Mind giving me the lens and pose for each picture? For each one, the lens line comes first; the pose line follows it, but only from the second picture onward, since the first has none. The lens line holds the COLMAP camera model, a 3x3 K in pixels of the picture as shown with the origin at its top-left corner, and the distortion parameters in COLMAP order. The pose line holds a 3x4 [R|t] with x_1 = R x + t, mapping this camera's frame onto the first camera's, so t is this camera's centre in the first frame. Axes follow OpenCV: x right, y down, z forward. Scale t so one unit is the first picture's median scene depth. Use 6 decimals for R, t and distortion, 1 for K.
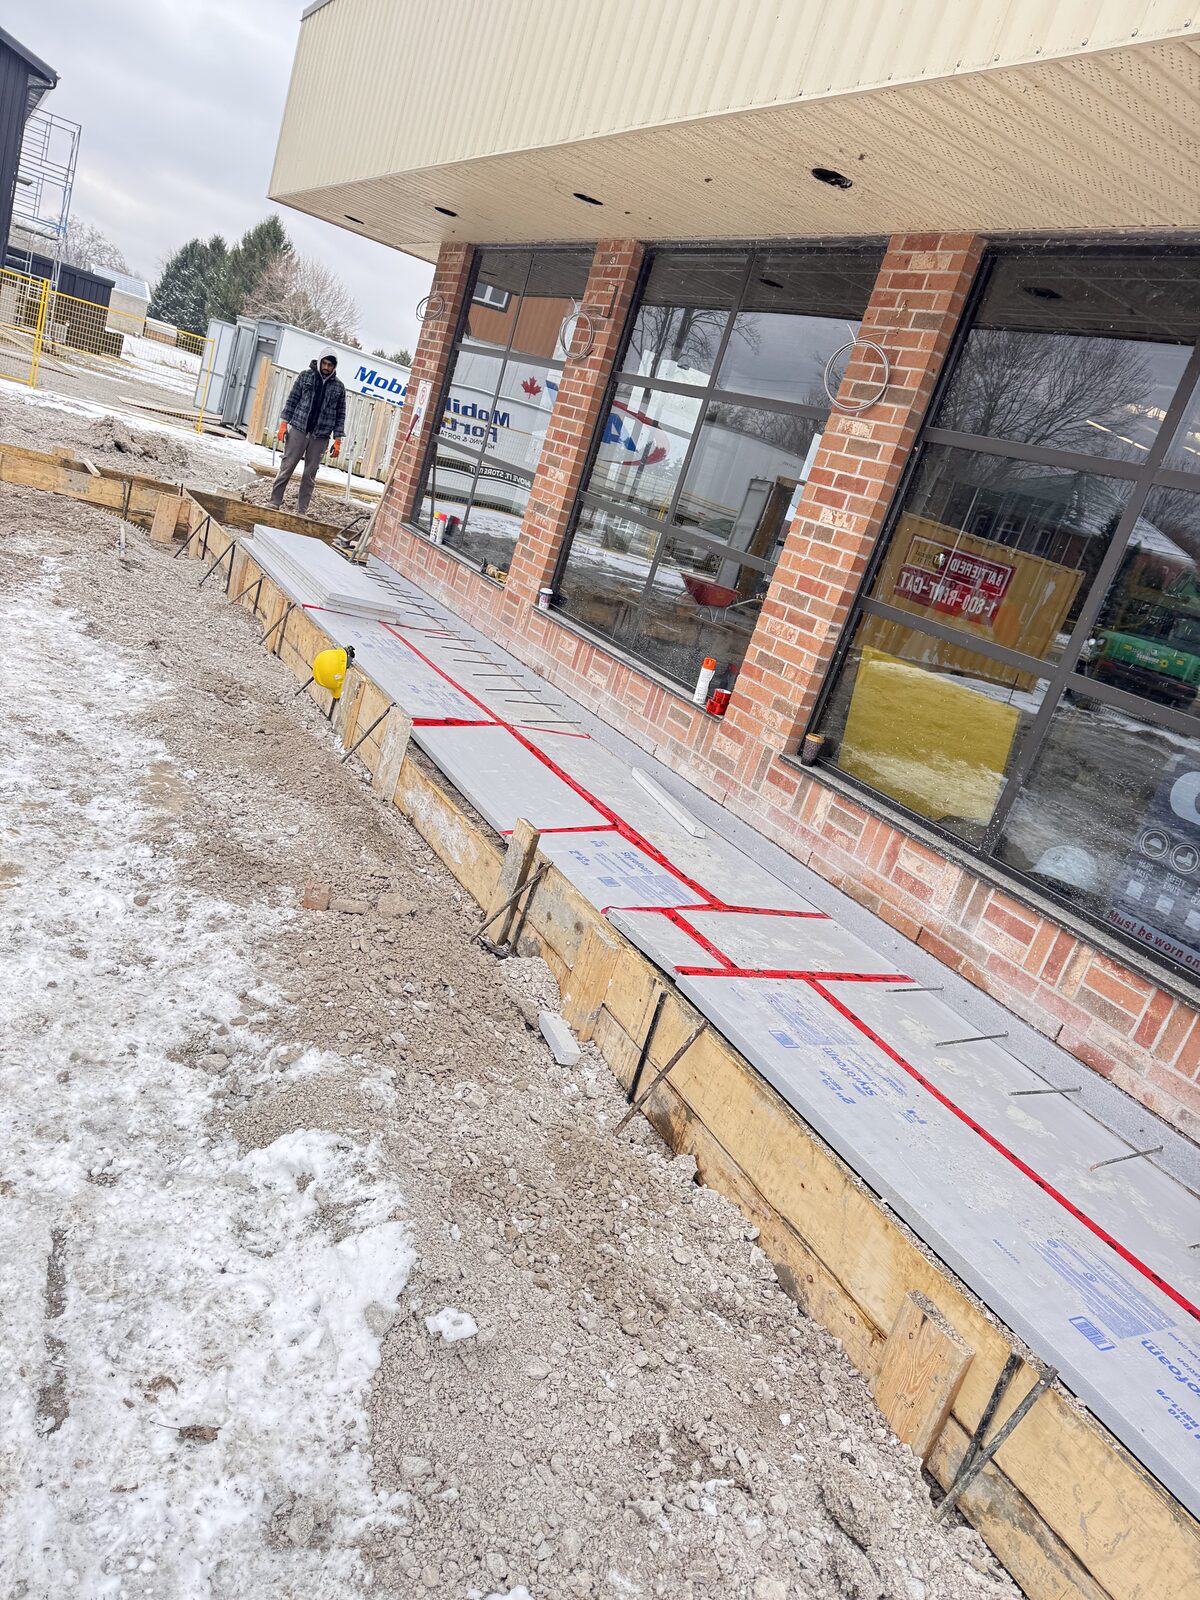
lens RADIAL K [[1135.2, 0, 597.9], [0, 1135.2, 816.8], [0, 0, 1]] dist [0.182286, -0.392187]
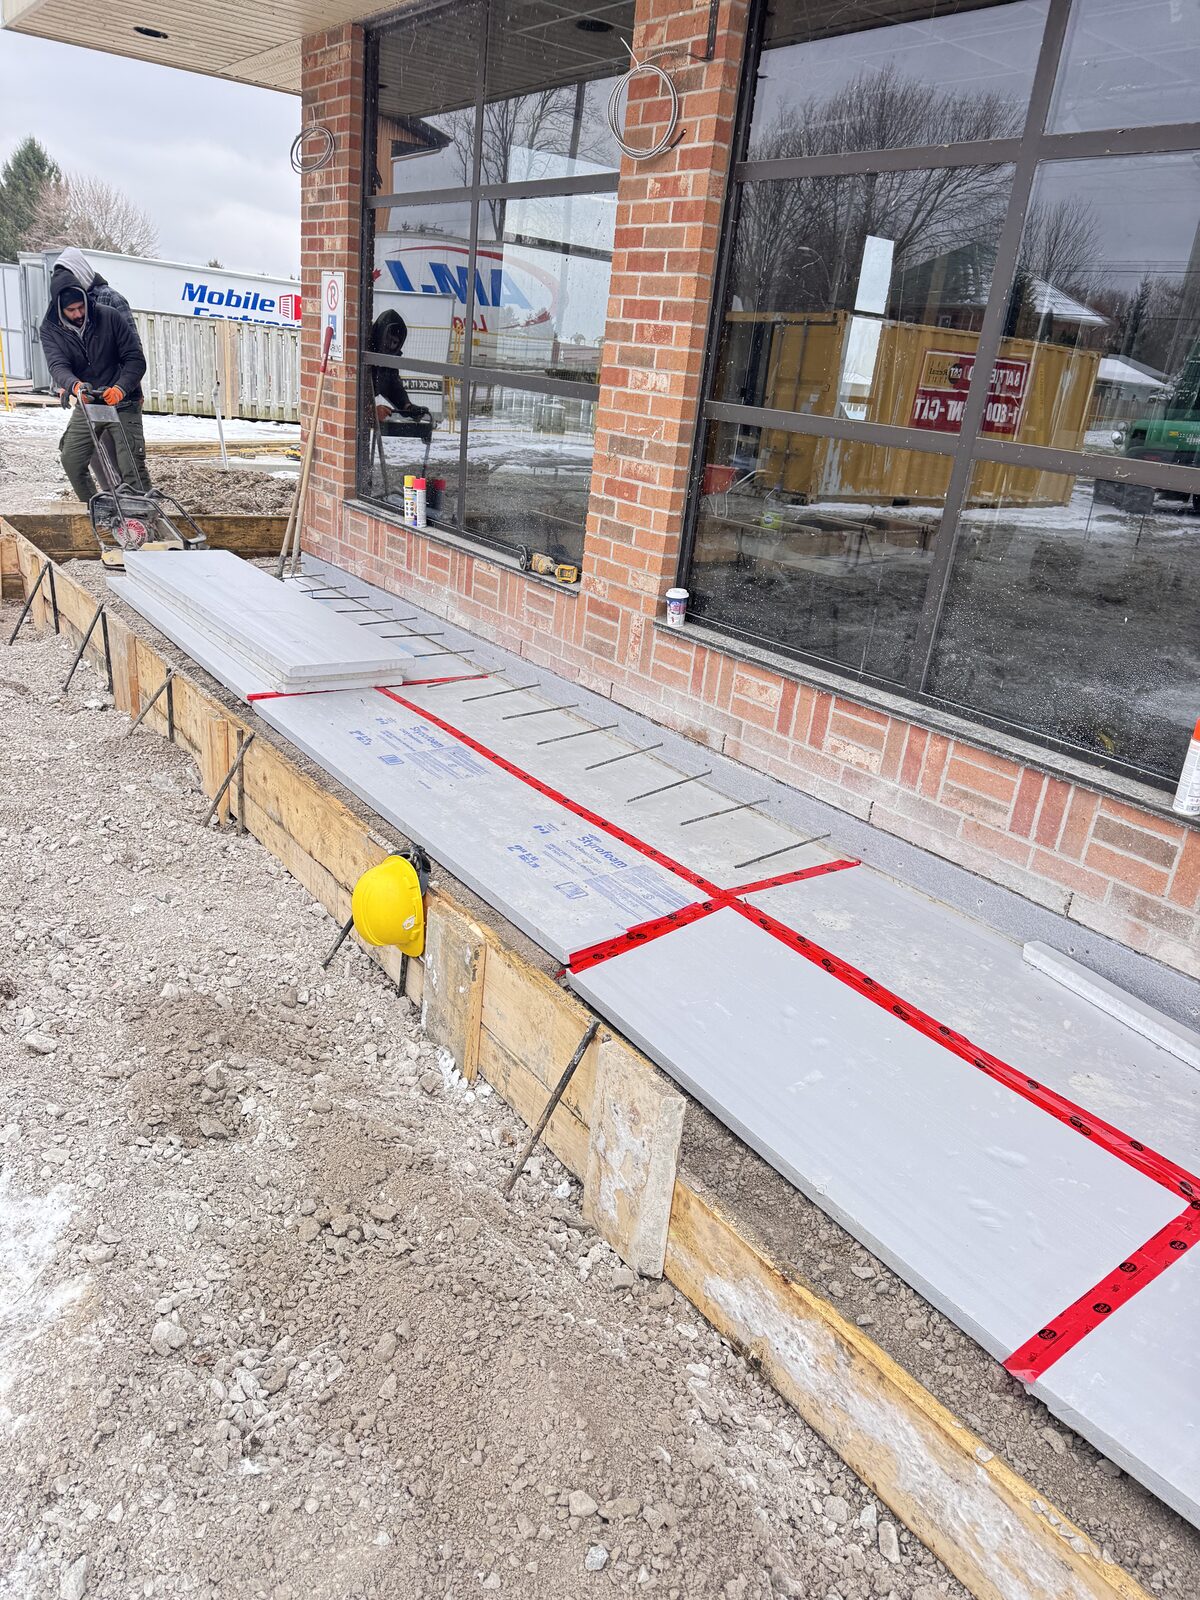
lens RADIAL K [[1135.9, 0, 600.0], [0, 1135.9, 800.0], [0, 0, 1]] dist [0.089110, -0.105909]
pose [[0.972214, -0.229438, 0.046451, -0.114619], [0.223969, 0.969396, 0.100549, -0.142865], [-0.068099, -0.087351, 0.993847, 0.380511]]
